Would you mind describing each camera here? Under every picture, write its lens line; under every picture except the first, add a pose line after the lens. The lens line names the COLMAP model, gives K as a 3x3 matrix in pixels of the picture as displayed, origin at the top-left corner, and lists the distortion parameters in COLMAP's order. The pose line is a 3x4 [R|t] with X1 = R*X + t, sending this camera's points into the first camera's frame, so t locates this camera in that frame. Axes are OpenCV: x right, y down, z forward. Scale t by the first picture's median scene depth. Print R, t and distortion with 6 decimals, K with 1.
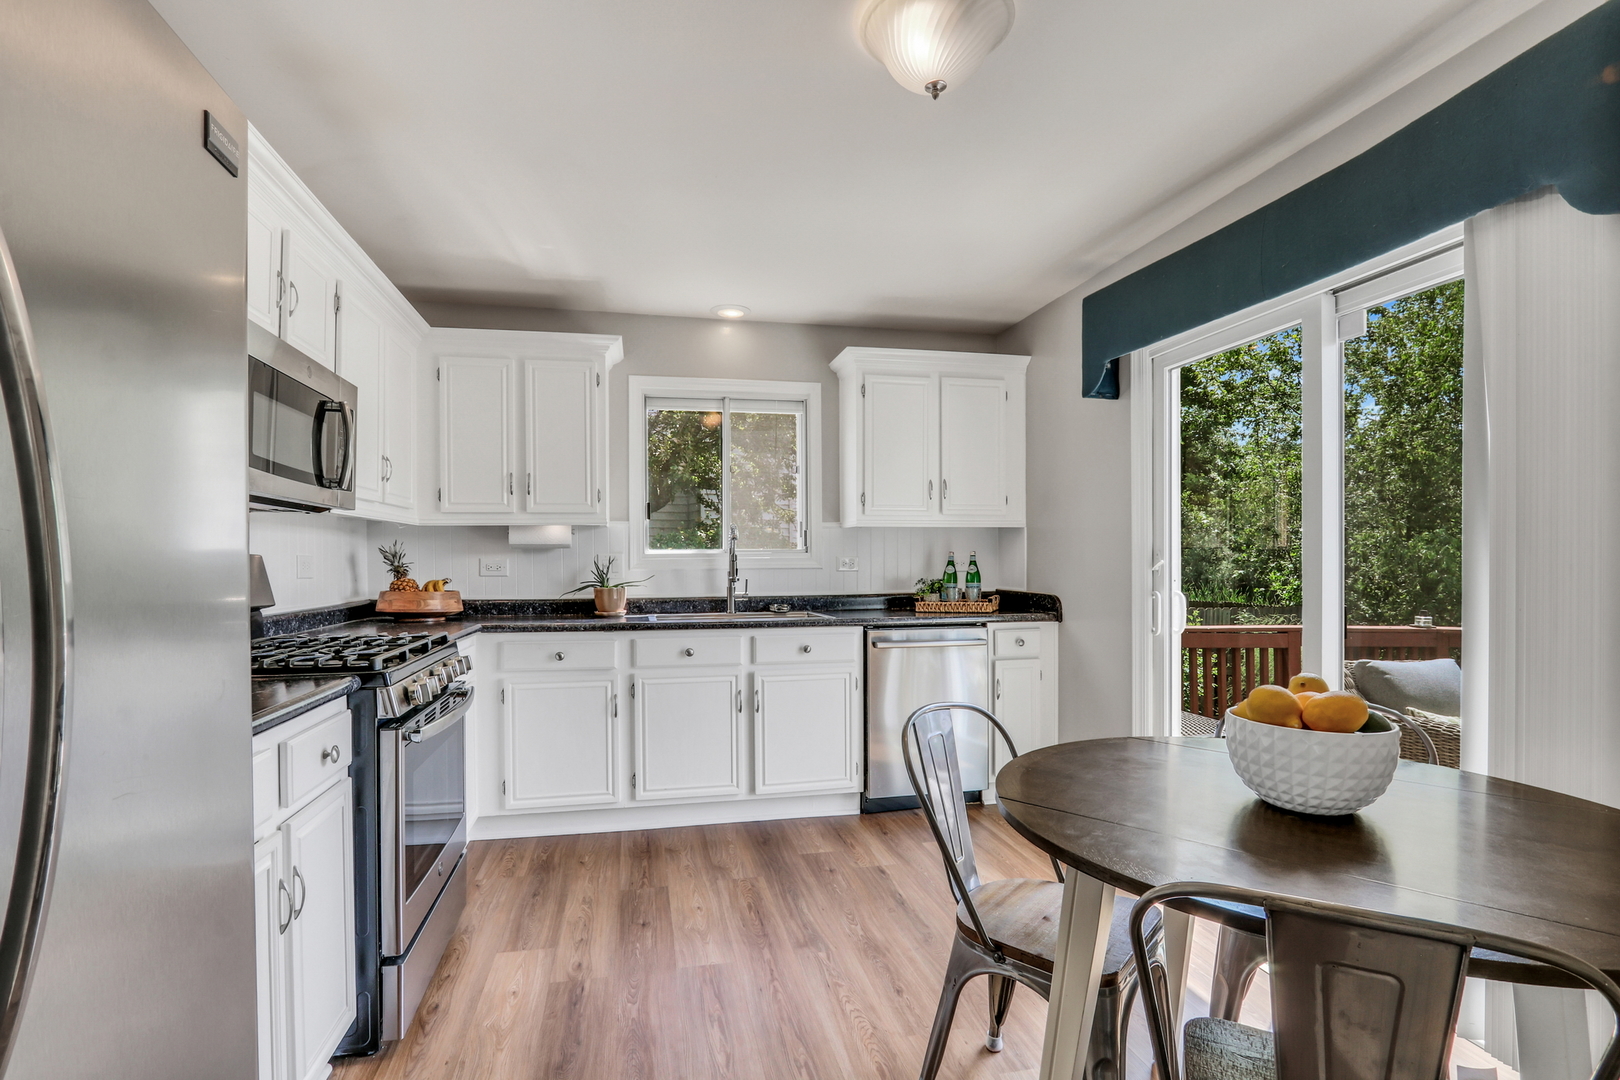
lens RADIAL K [[792.0, 0, 784.2], [0, 792.0, 562.4], [0, 0, 1]] dist [-0.016966, -0.000005]
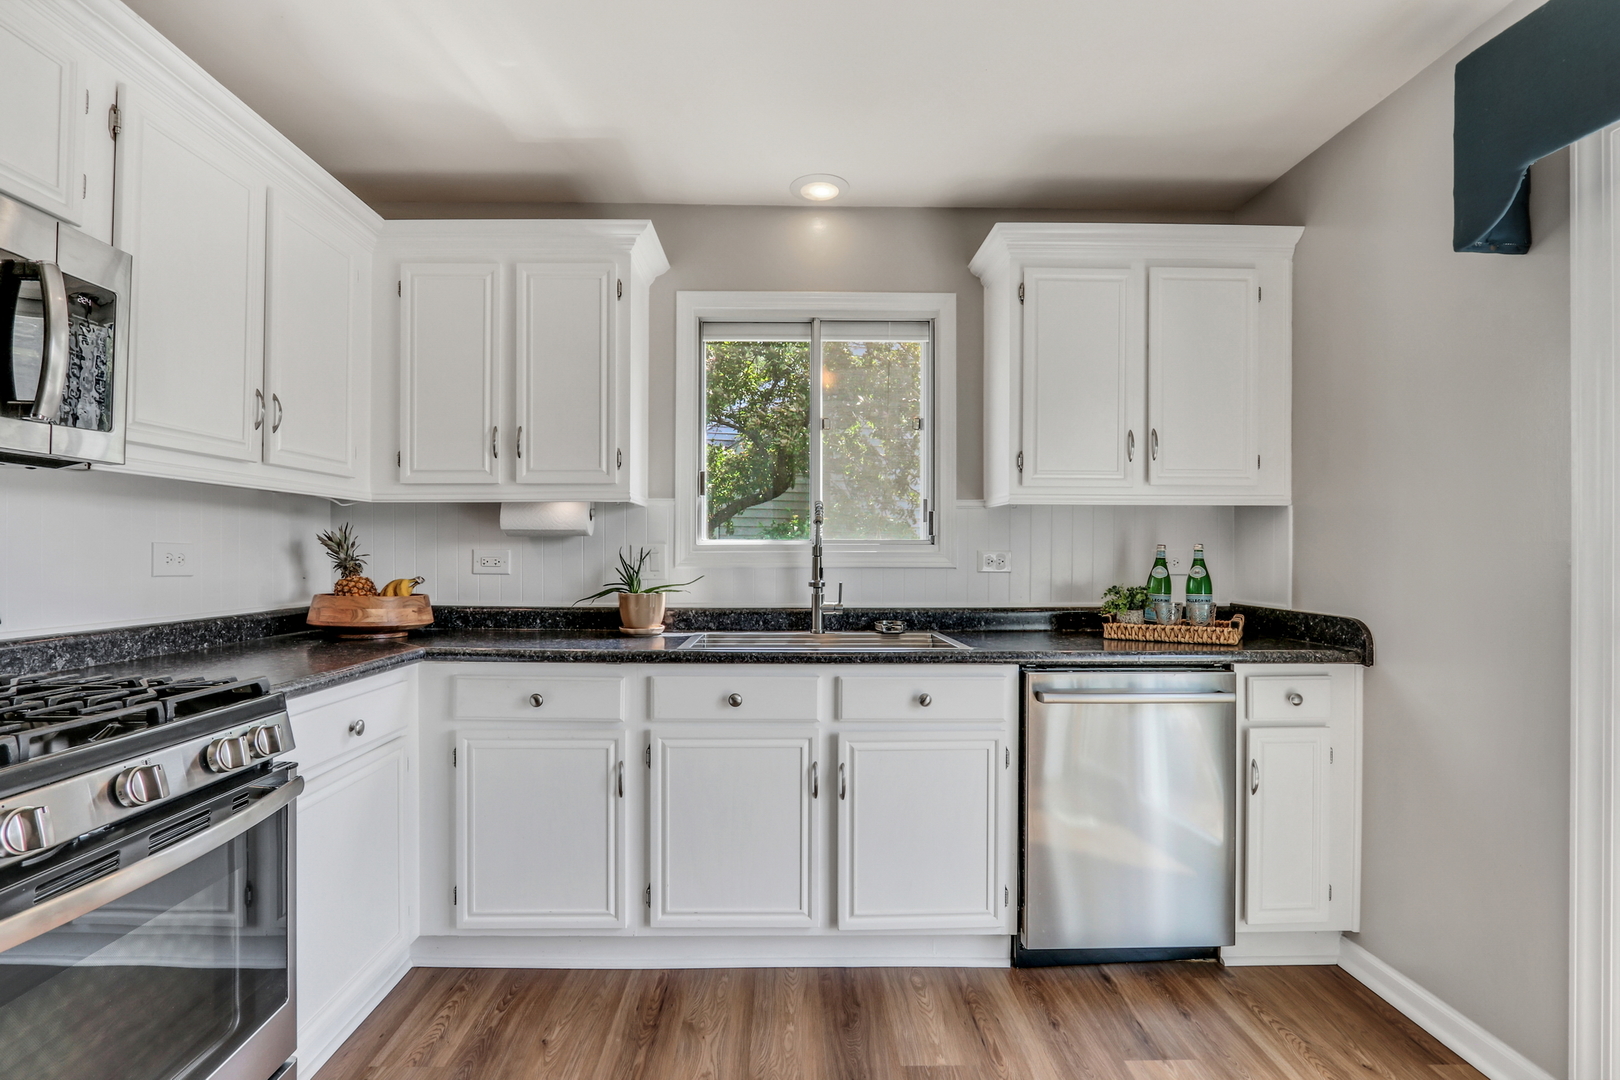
lens RADIAL K [[765.6, 0, 796.2], [0, 765.6, 547.3], [0, 0, 1]] dist [-0.014625, 0.000404]
pose [[0.983205, 0.007599, -0.182347, 0.036344], [-0.009179, 0.999927, -0.007824, -0.004025], [0.182274, 0.009366, 0.983203, 0.371915]]
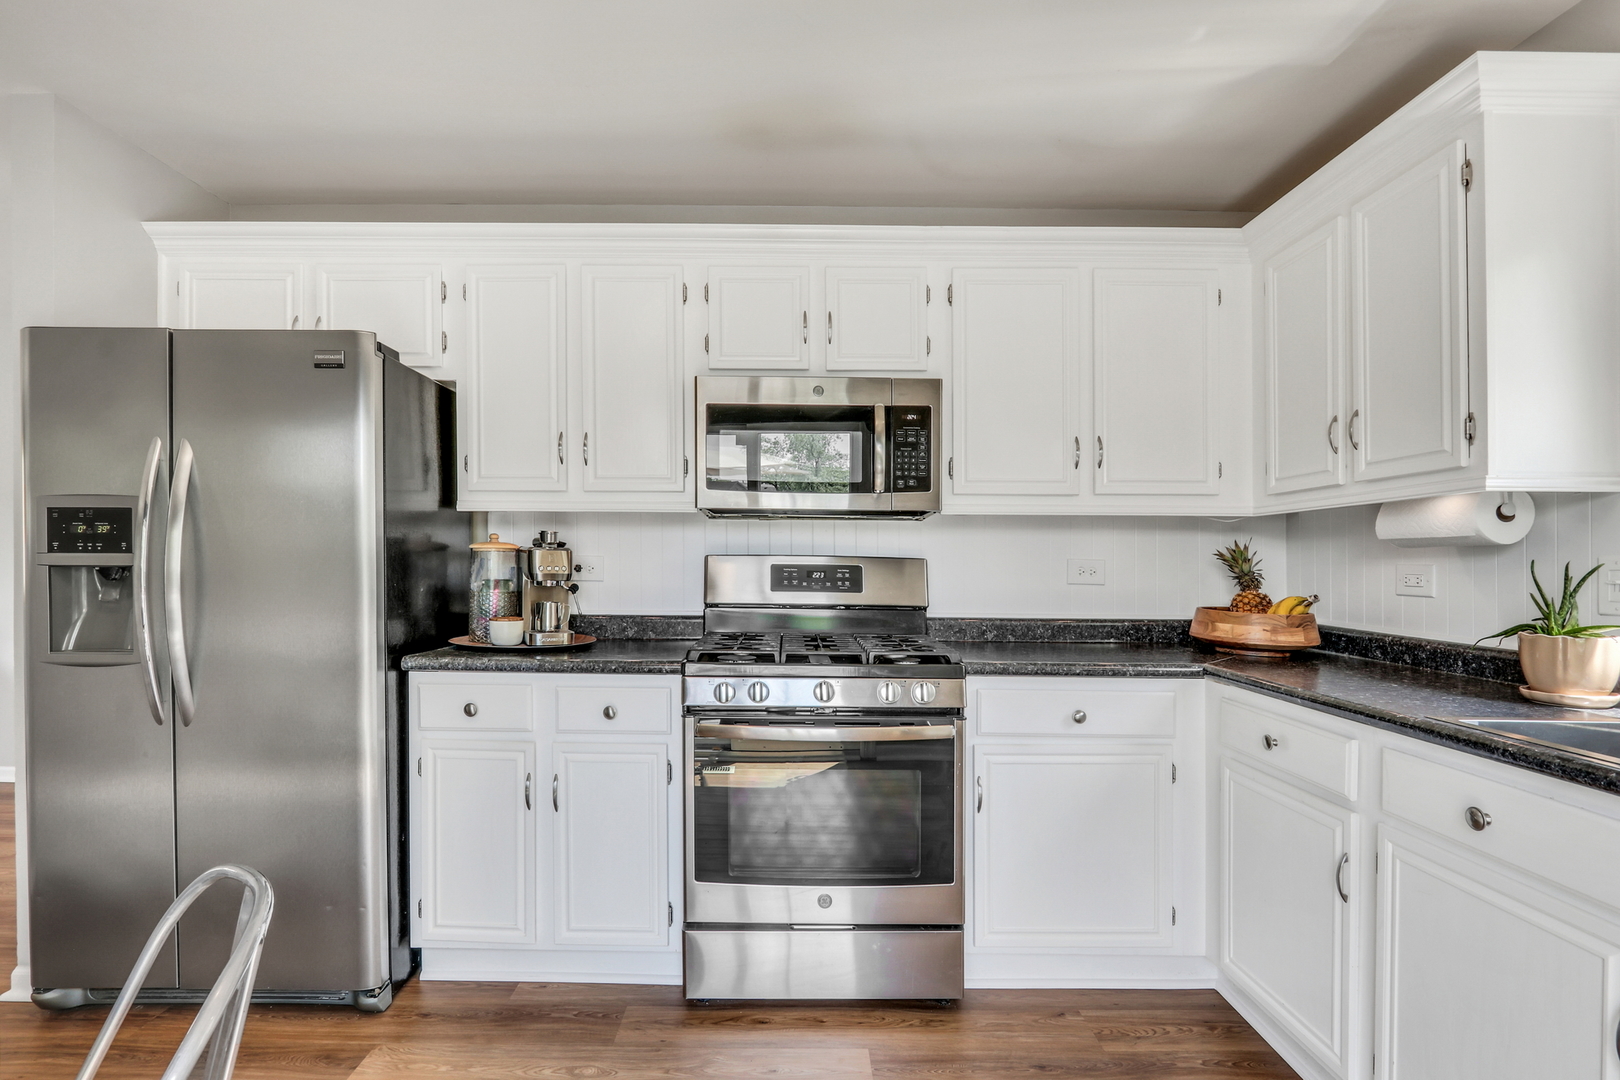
lens RADIAL K [[792.0, 0, 784.2], [0, 792.0, 562.4], [0, 0, 1]] dist [-0.016966, -0.000005]
pose [[-0.201771, 0.006431, -0.979412, 0.285714], [-0.006780, 0.999945, 0.007963, -0.008182], [0.979409, 0.008247, -0.201716, 0.692975]]
